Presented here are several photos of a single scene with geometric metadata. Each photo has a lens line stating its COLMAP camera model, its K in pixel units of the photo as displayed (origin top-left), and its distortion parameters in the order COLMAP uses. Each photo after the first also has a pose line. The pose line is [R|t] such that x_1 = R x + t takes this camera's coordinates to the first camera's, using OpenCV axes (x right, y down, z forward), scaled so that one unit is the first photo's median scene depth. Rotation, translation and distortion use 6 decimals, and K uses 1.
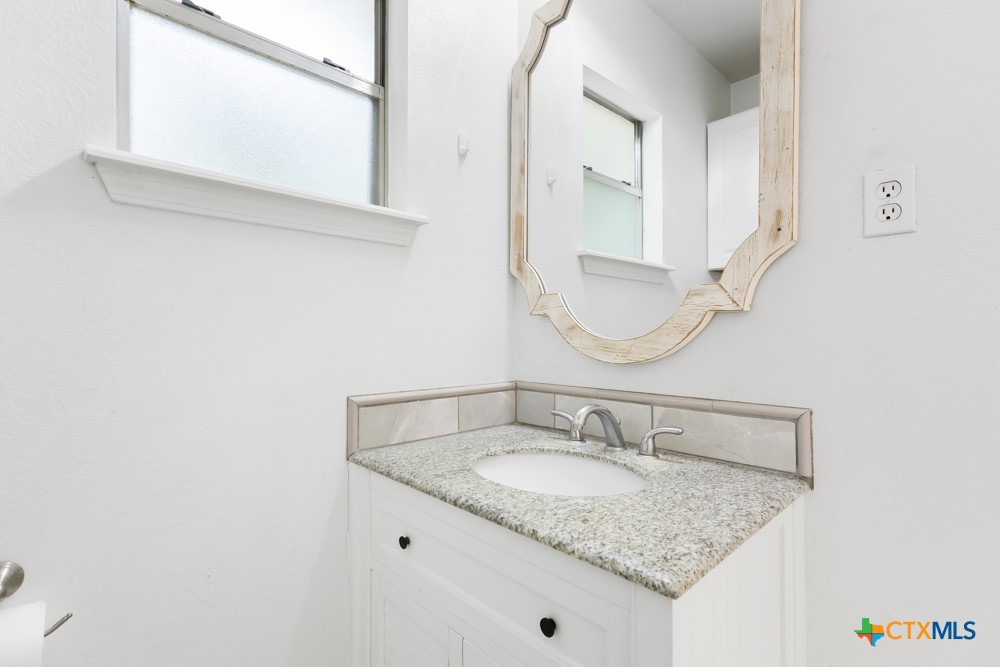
lens RADIAL K [[459.8, 0, 495.5], [0, 459.8, 332.0], [0, 0, 1]] dist [-0.000814, 0.001456]
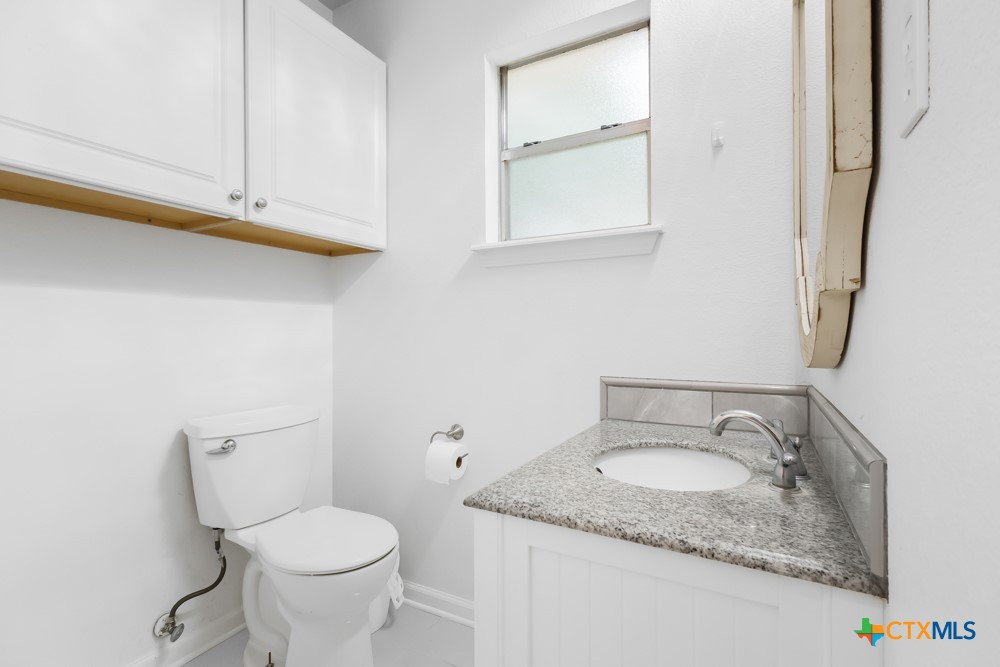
lens RADIAL K [[459.8, 0, 494.8], [0, 459.8, 333.7], [0, 0, 1]] dist [-0.000814, 0.001456]
pose [[0.299560, 0.002916, -0.954073, 0.938500], [0.011510, 0.999912, 0.006670, 0.003027], [0.954008, -0.012980, 0.299500, 0.325337]]
